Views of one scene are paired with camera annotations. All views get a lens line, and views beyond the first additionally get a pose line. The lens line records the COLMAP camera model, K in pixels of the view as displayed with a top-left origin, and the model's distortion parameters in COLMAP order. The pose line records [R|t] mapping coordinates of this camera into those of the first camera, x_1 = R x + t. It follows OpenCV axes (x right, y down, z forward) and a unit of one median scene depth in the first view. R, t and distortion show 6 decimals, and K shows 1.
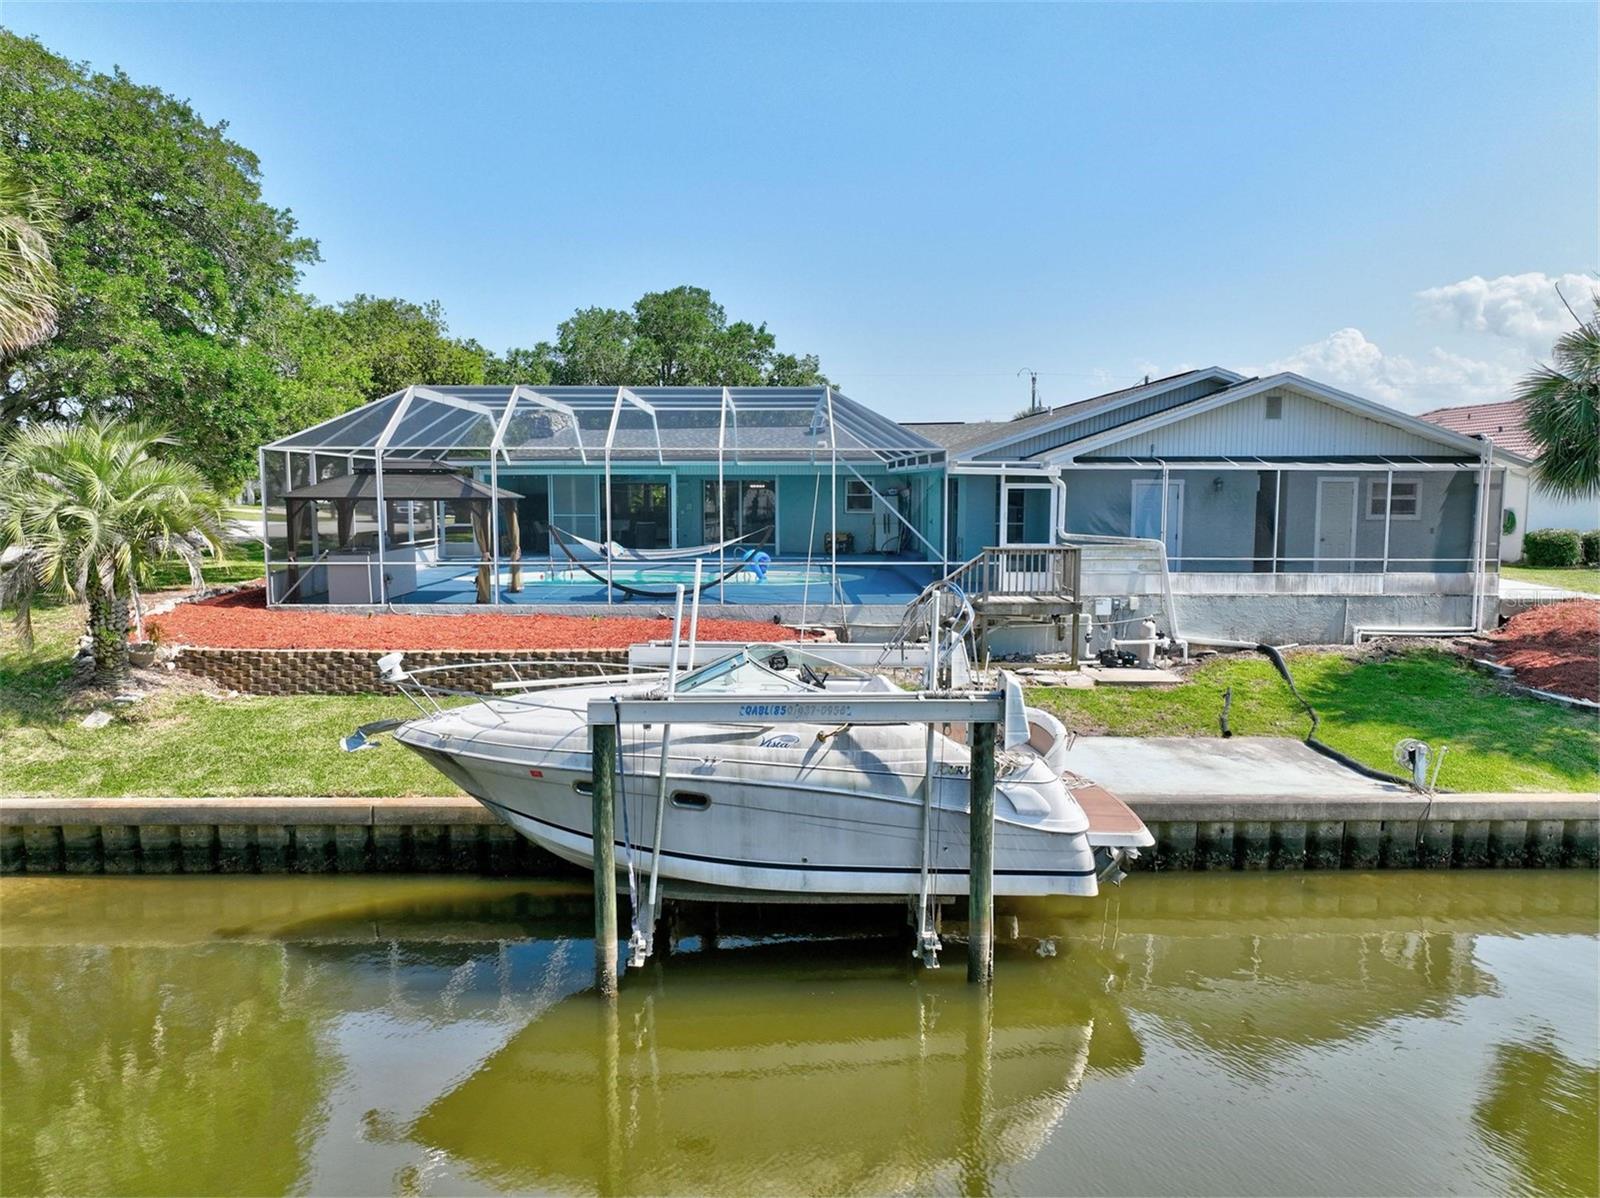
lens RADIAL K [[1119.6, 0, 804.8], [0, 1119.6, 598.3], [0, 0, 1]] dist [0.008029, 0.004113]
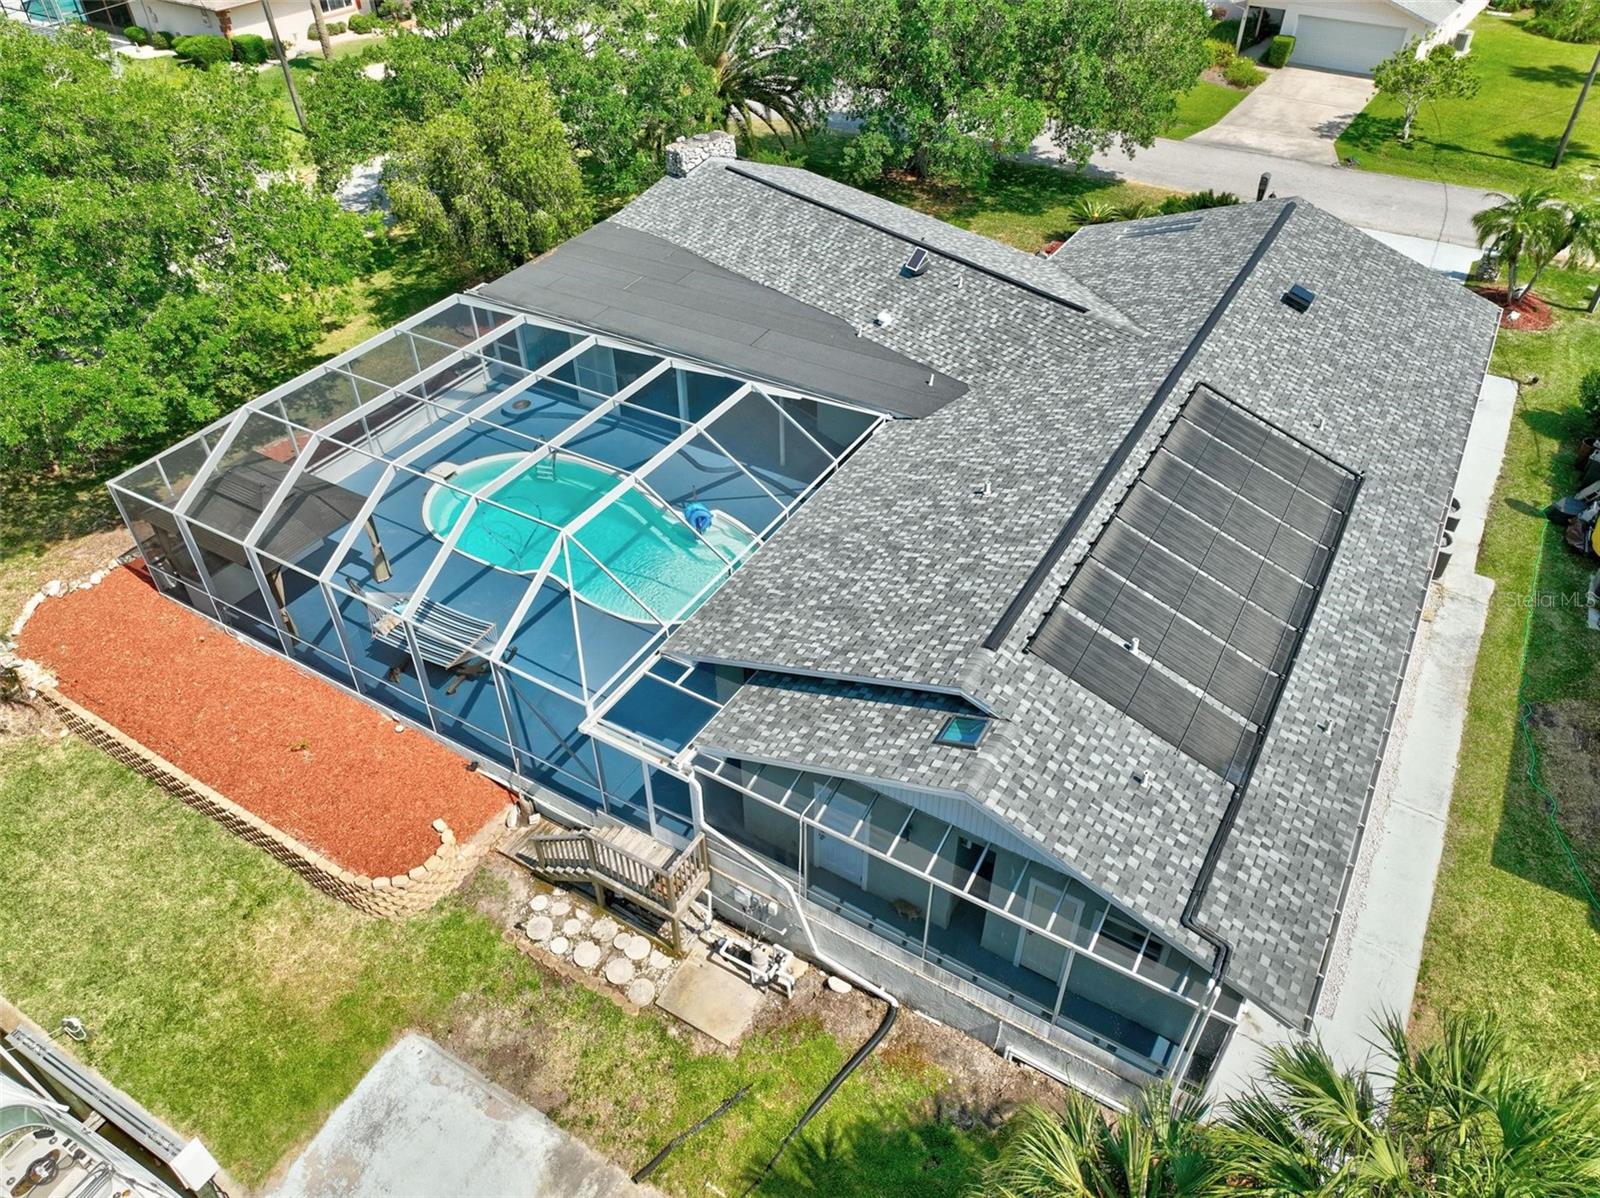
lens RADIAL K [[1124.0, 0, 800.0], [0, 1124.0, 599.0], [0, 0, 1]] dist [0.007809, 0.007611]
pose [[0.846284, 0.339262, -0.410737, 0.704745], [-0.048264, 0.816657, 0.575102, -0.837678], [0.530541, -0.466876, 0.707498, 0.592377]]
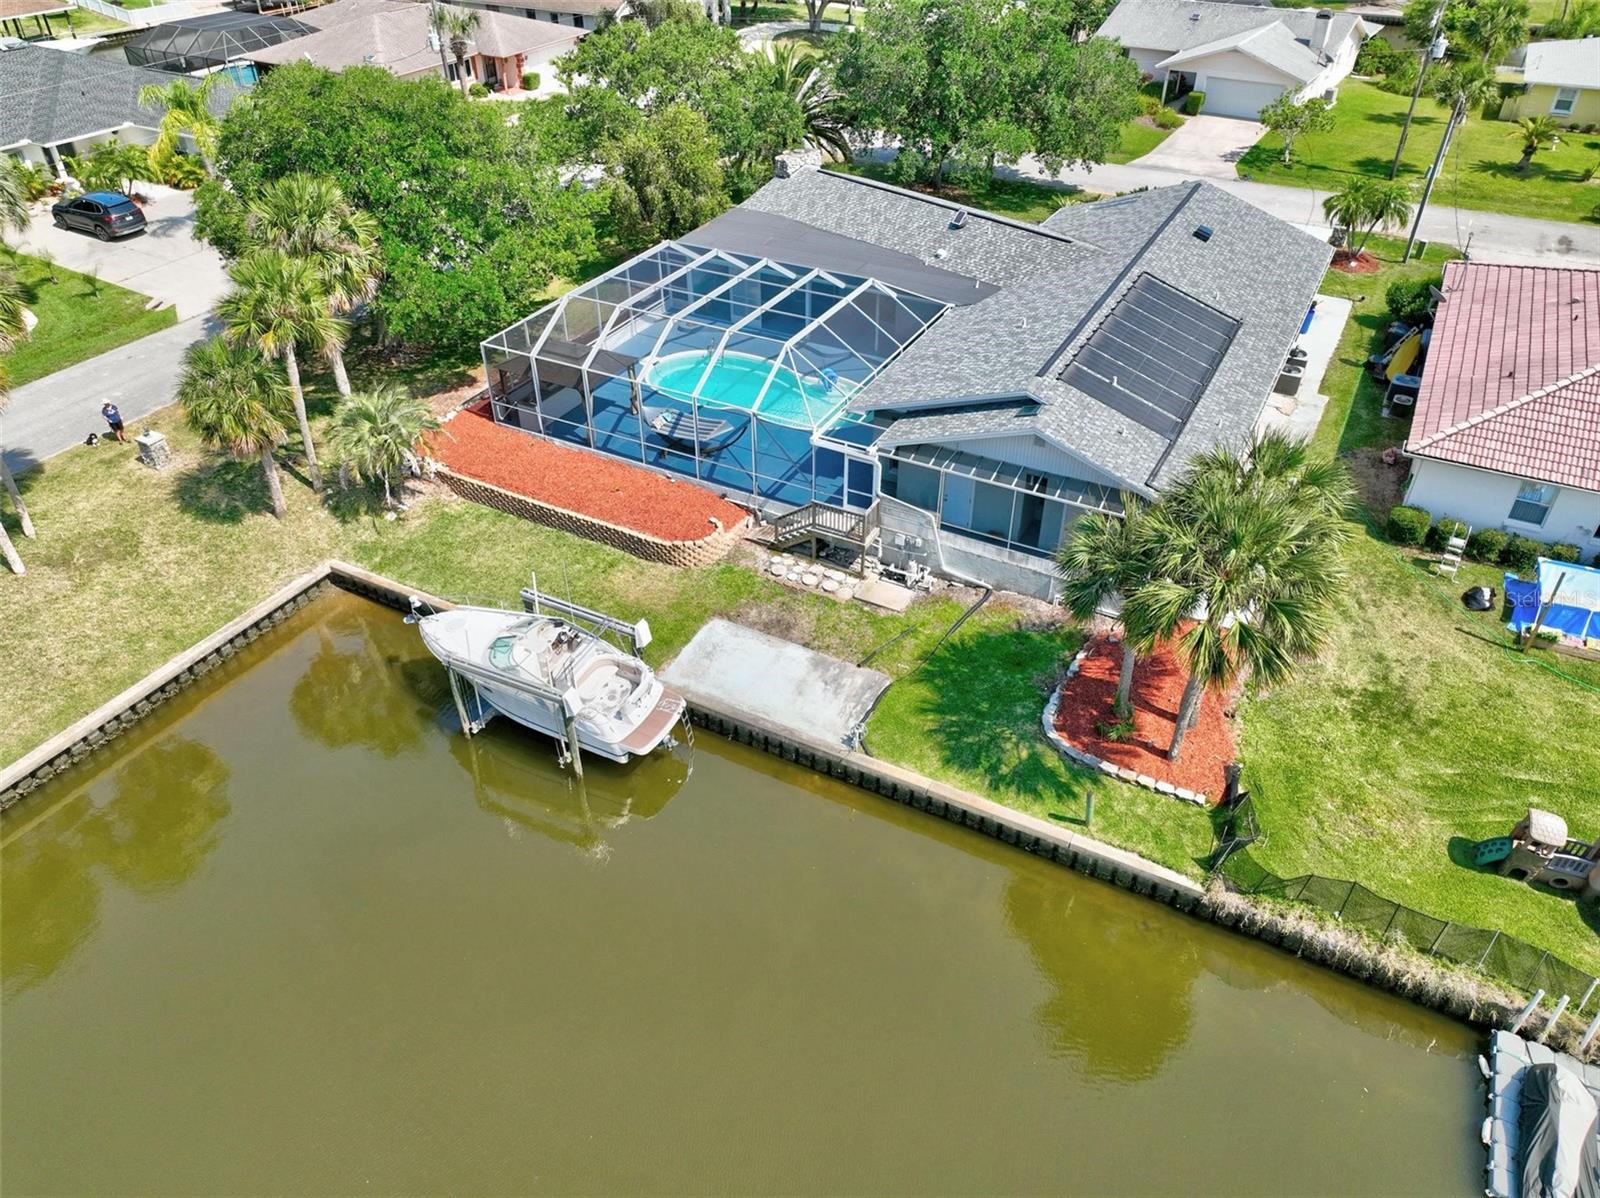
lens RADIAL K [[1119.6, 0, 804.8], [0, 1119.6, 598.3], [0, 0, 1]] dist [0.008029, 0.004113]
pose [[0.869413, 0.292095, -0.398499, 0.952395], [-0.046673, 0.851484, 0.522300, -0.877442], [0.491877, -0.435495, 0.753924, -0.345328]]
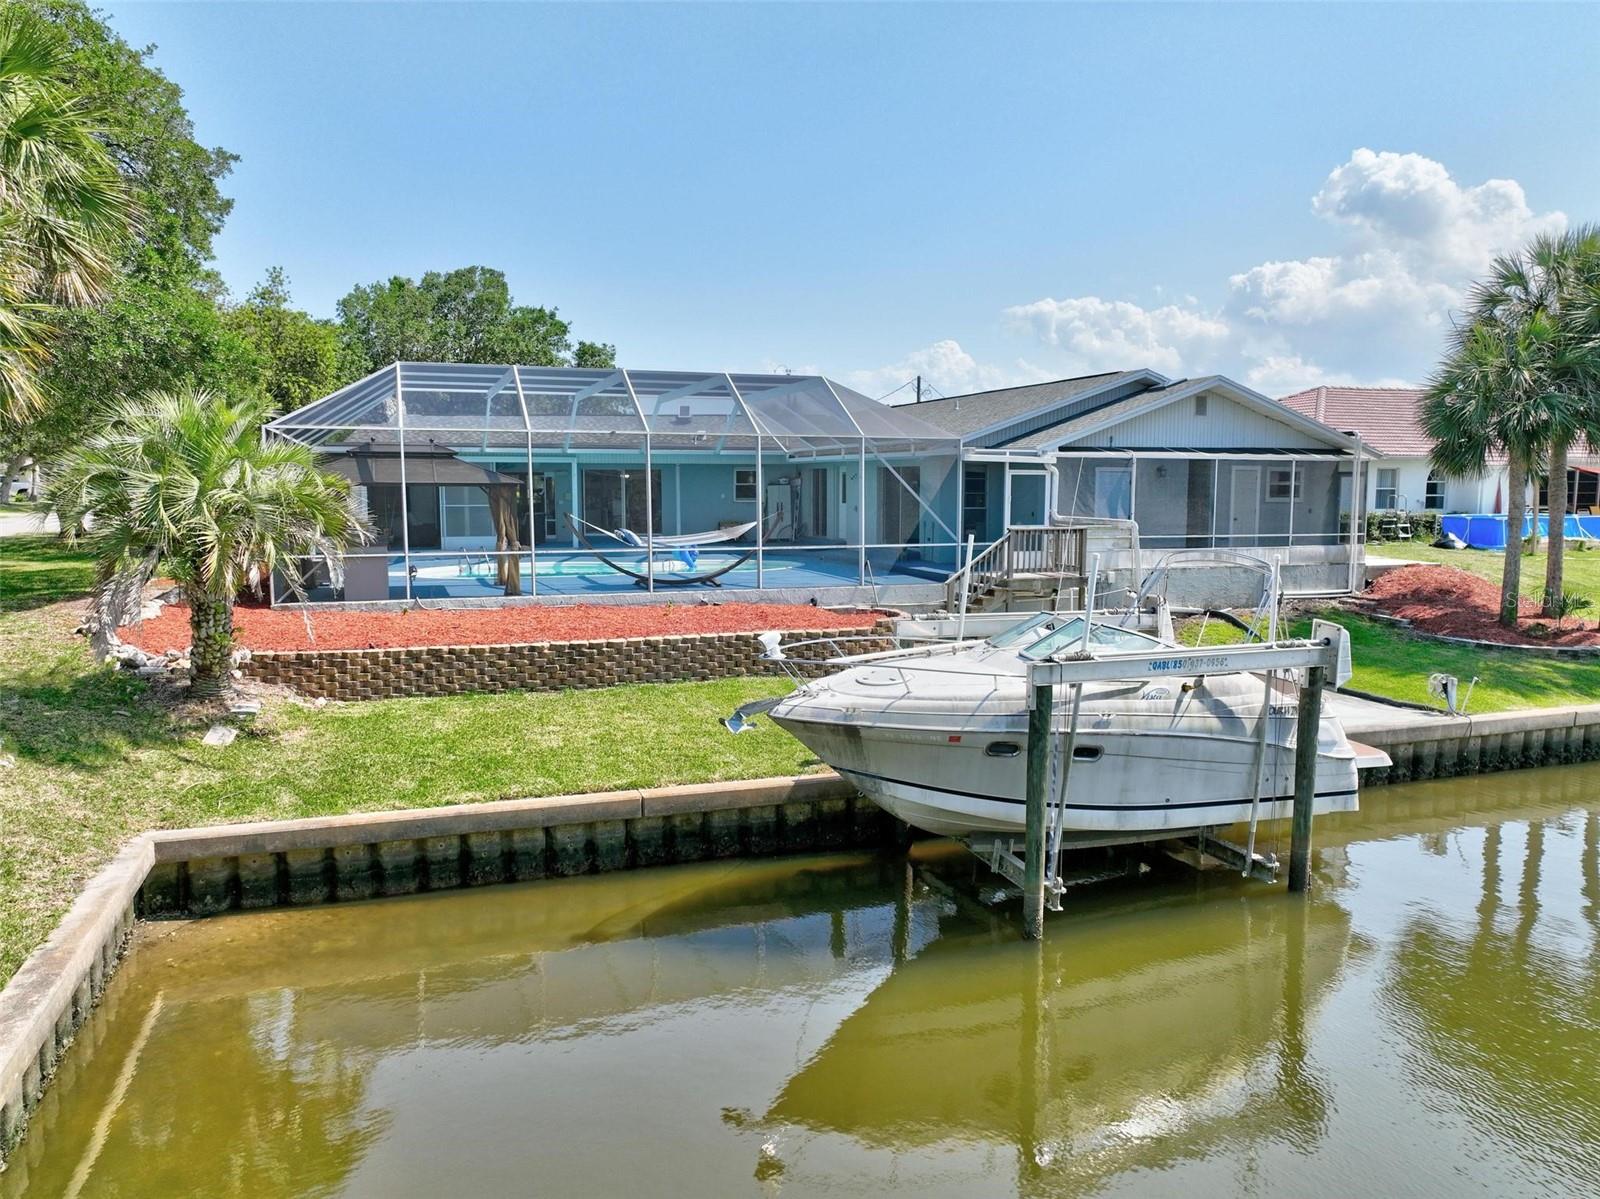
lens RADIAL K [[1119.6, 0, 804.8], [0, 1119.6, 598.8], [0, 0, 1]] dist [0.008029, 0.004113]
pose [[0.949716, -0.032434, 0.311429, -0.414635], [0.031147, 0.999473, 0.009105, 0.007647], [-0.311561, 0.001053, 0.950226, 0.033071]]
